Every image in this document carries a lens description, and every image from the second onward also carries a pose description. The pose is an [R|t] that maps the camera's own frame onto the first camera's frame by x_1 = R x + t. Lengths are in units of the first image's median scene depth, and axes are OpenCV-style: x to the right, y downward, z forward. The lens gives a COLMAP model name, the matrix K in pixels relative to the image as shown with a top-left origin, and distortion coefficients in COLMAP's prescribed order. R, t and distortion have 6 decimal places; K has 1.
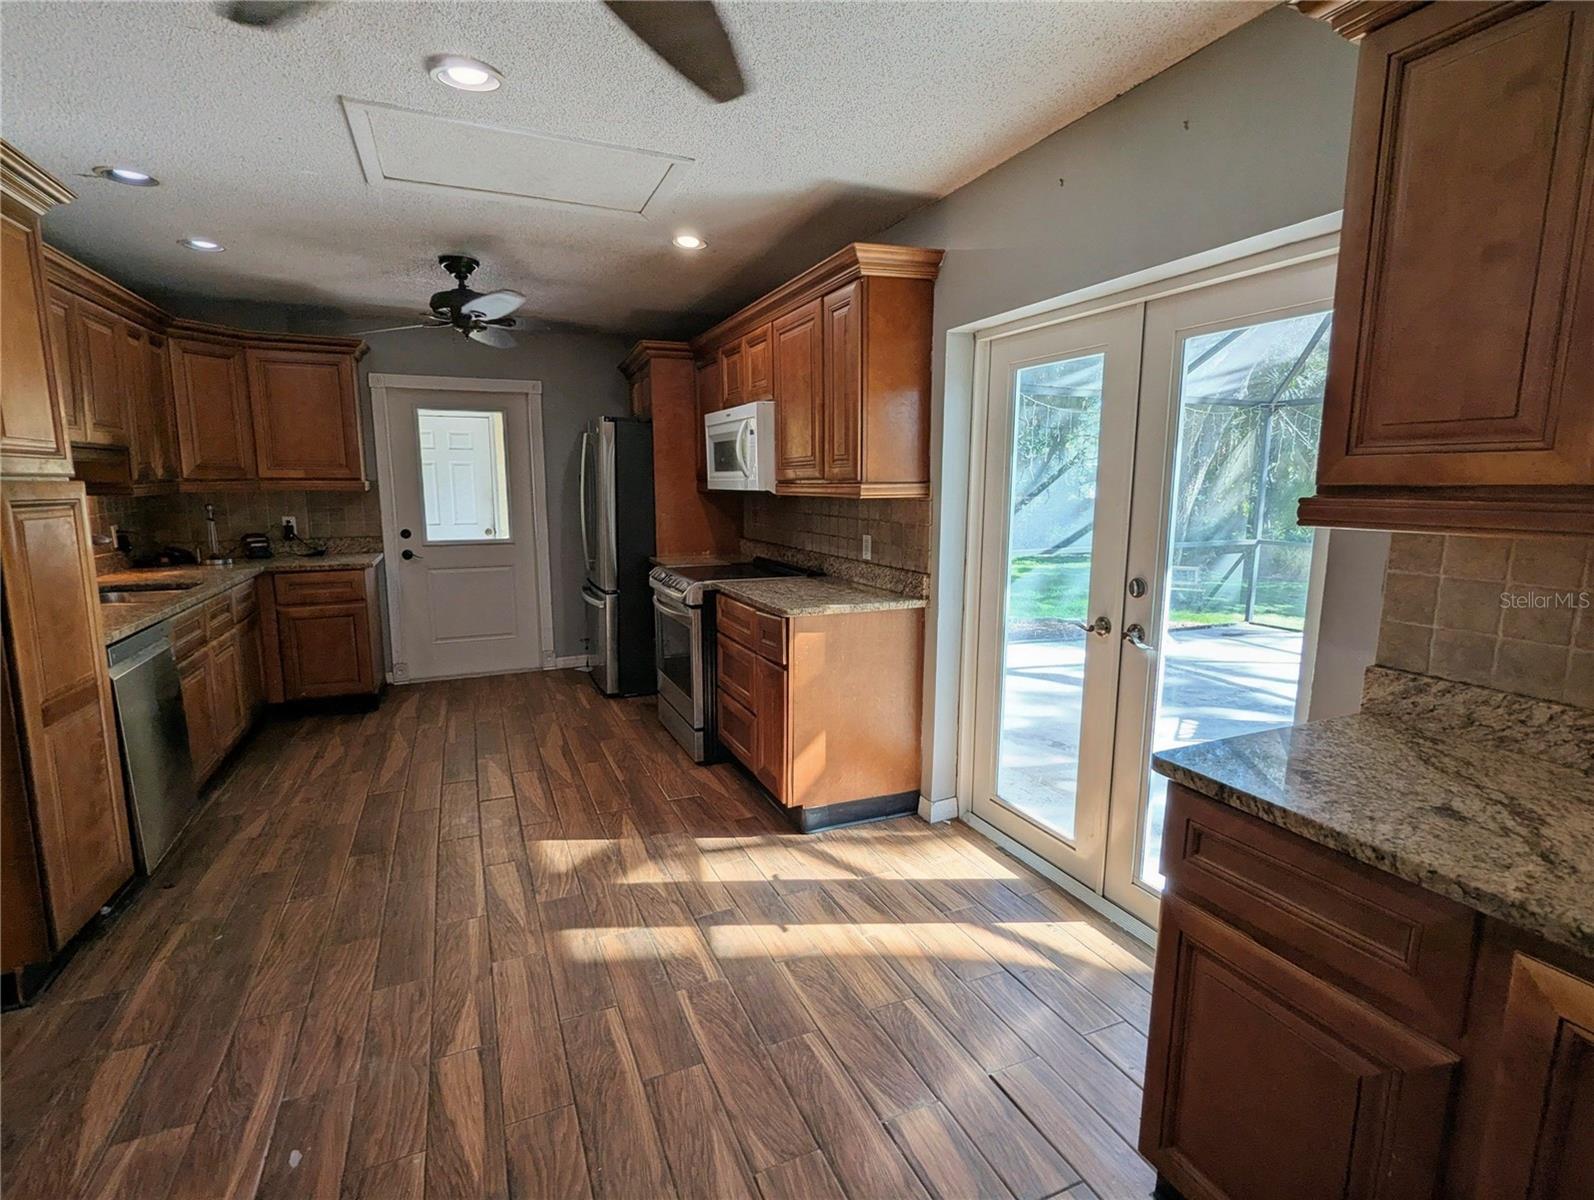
lens RADIAL K [[759.2, 0, 798.3], [0, 759.2, 602.1], [0, 0, 1]] dist [0.006247, 0.000806]
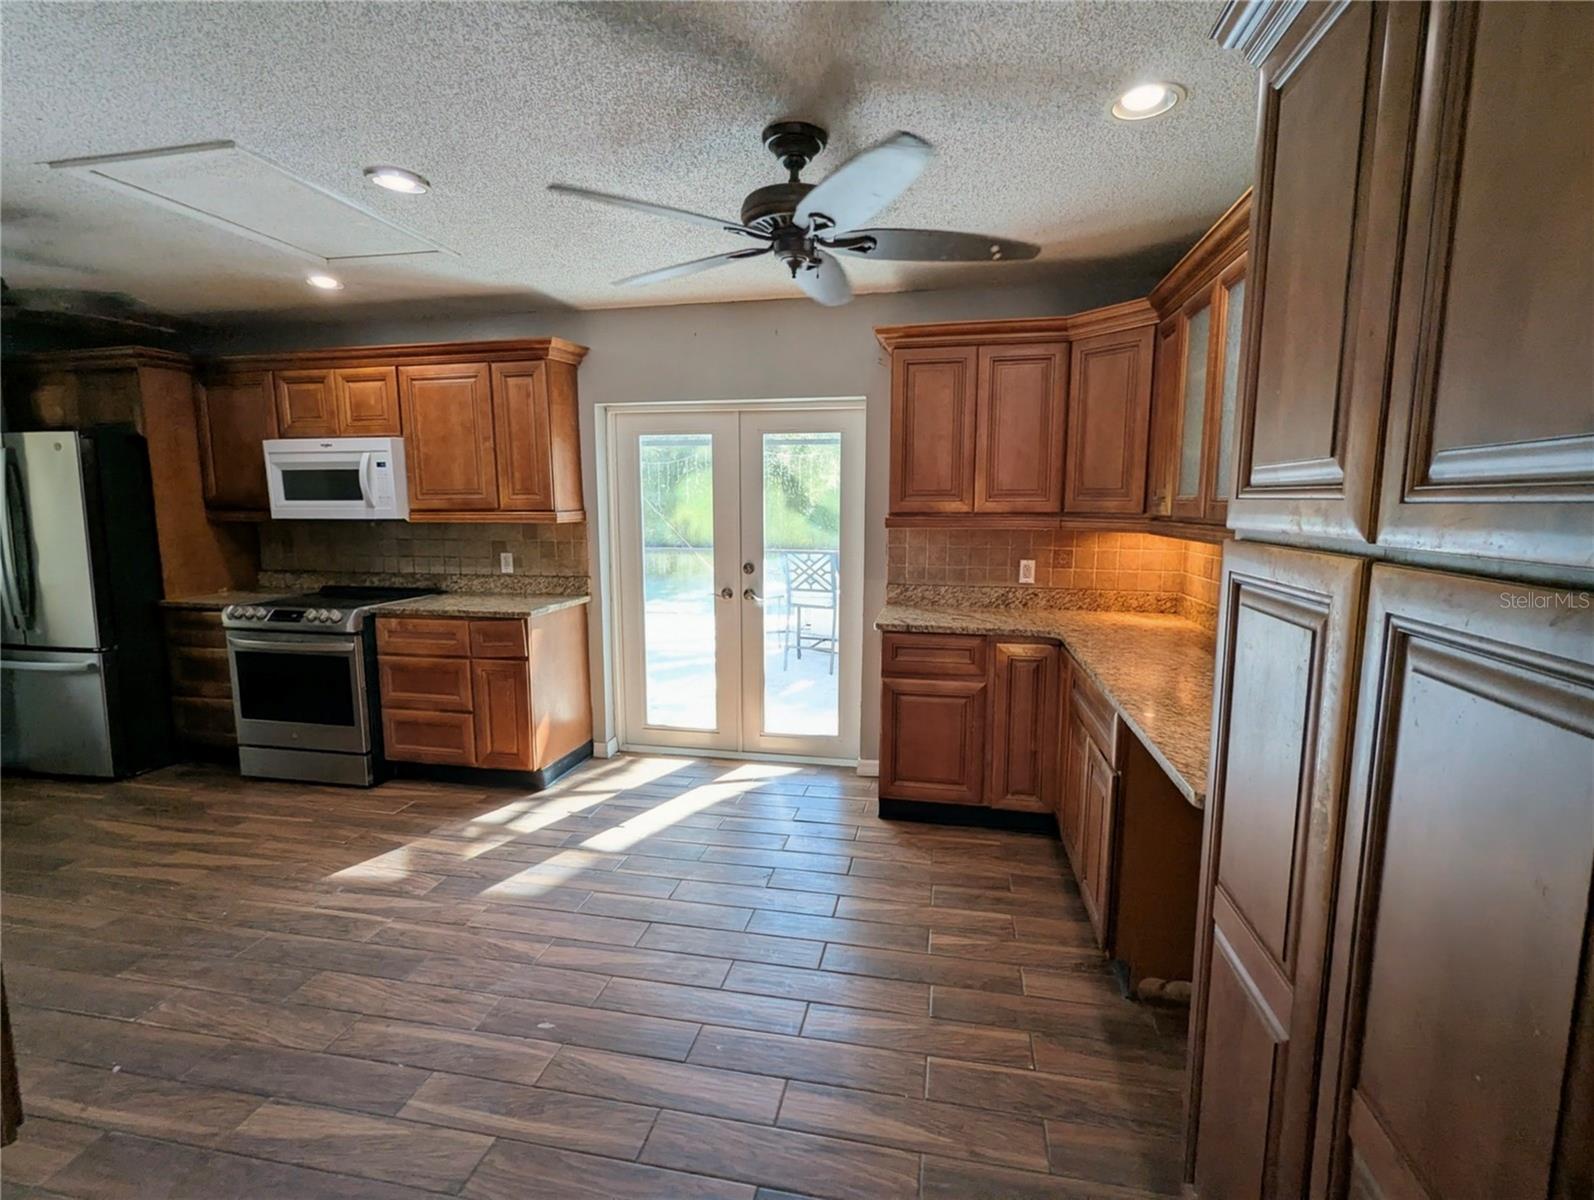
lens RADIAL K [[759.2, 0, 796.6], [0, 759.2, 602.3], [0, 0, 1]] dist [0.006247, 0.000806]
pose [[0.578558, -0.115262, 0.807456, -0.763381], [0.130933, 0.990251, 0.047540, -0.007898], [-0.805064, 0.078218, 0.588009, -0.108712]]
